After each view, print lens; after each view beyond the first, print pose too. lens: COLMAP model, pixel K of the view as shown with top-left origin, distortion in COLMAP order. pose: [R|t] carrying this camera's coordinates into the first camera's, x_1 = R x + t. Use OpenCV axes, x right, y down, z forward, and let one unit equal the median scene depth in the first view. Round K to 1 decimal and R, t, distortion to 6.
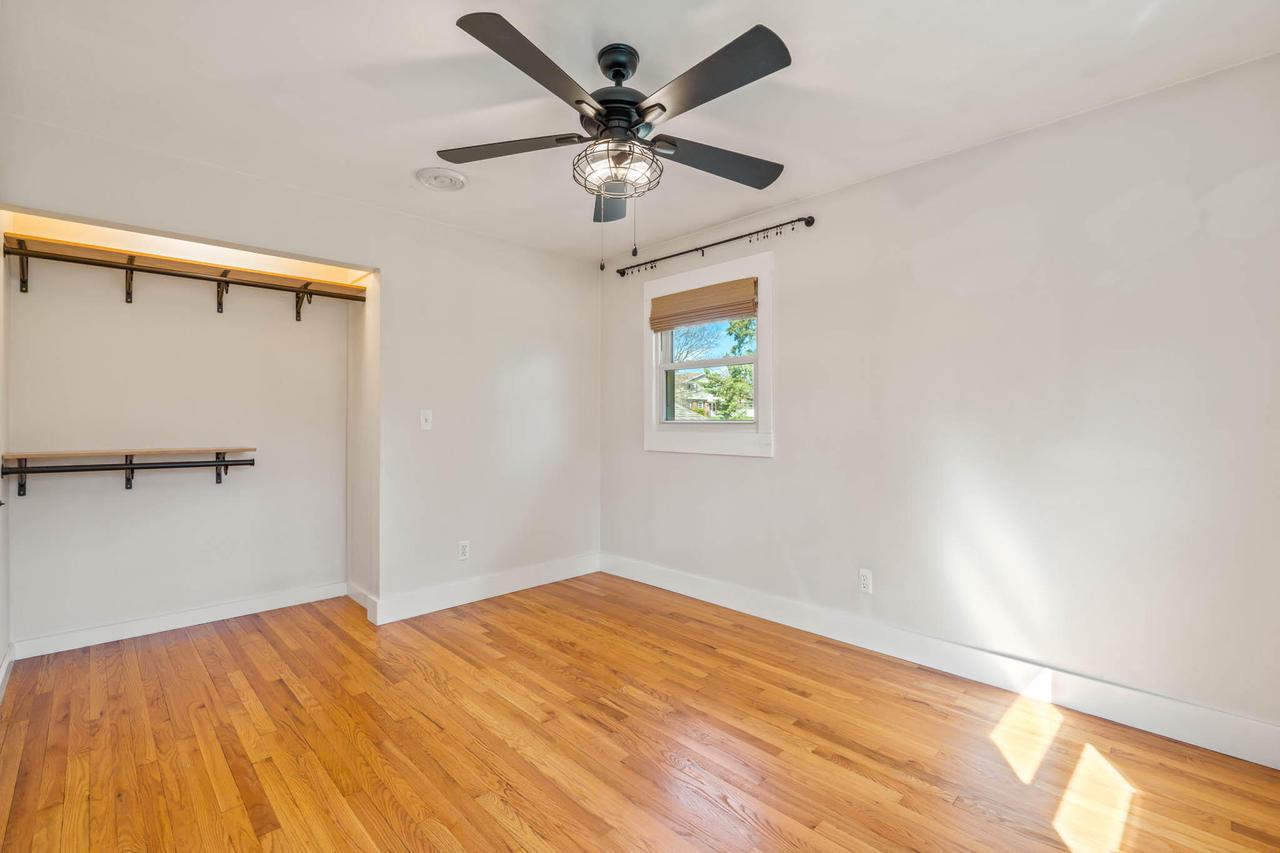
lens RADIAL K [[564.4, 0, 637.8], [0, 564.4, 422.3], [0, 0, 1]] dist [-0.002274, -0.000126]
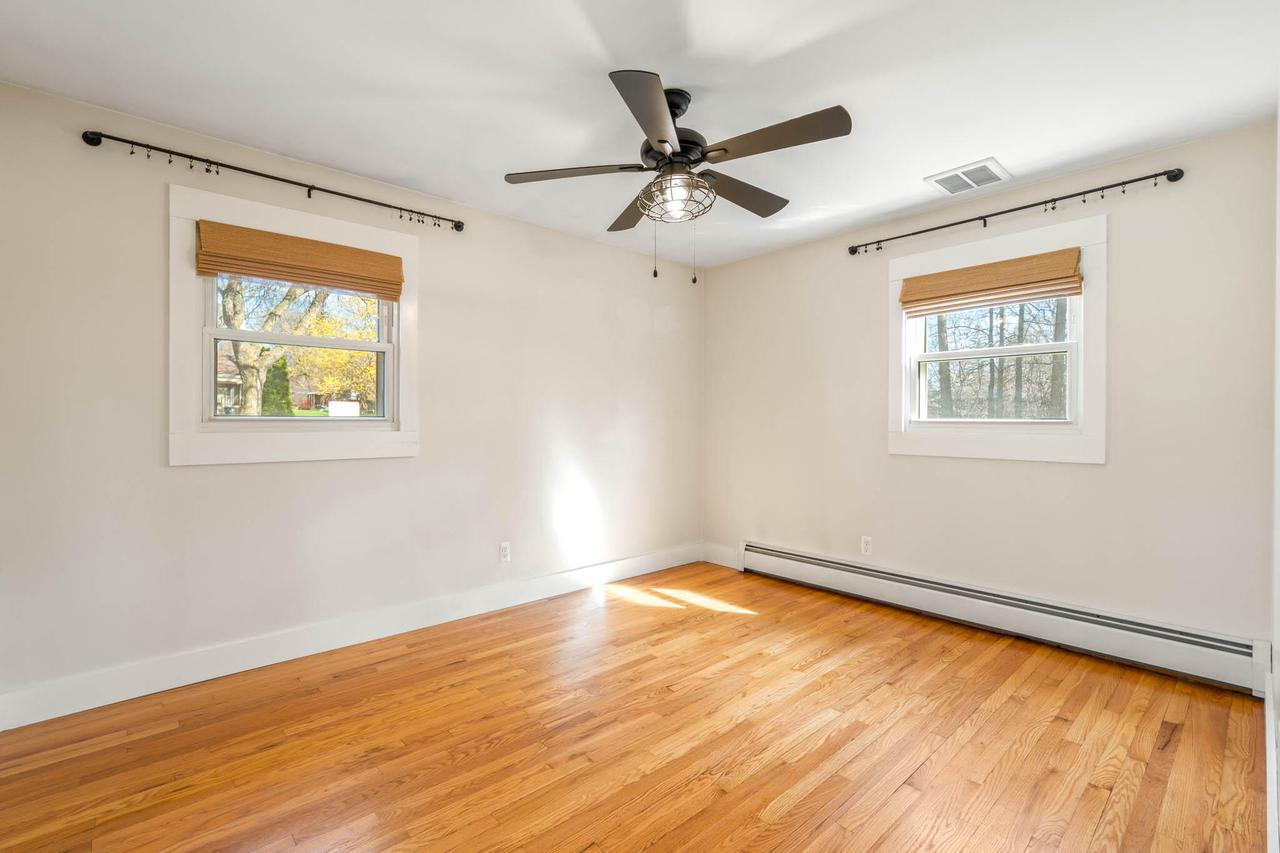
lens RADIAL K [[564.4, 0, 637.8], [0, 564.4, 422.3], [0, 0, 1]] dist [-0.002274, -0.000126]
pose [[0.039936, -0.004360, 0.999193, -0.779043], [0.000213, 0.999990, 0.004355, 0.002499], [-0.999202, 0.000039, 0.039936, 0.672103]]
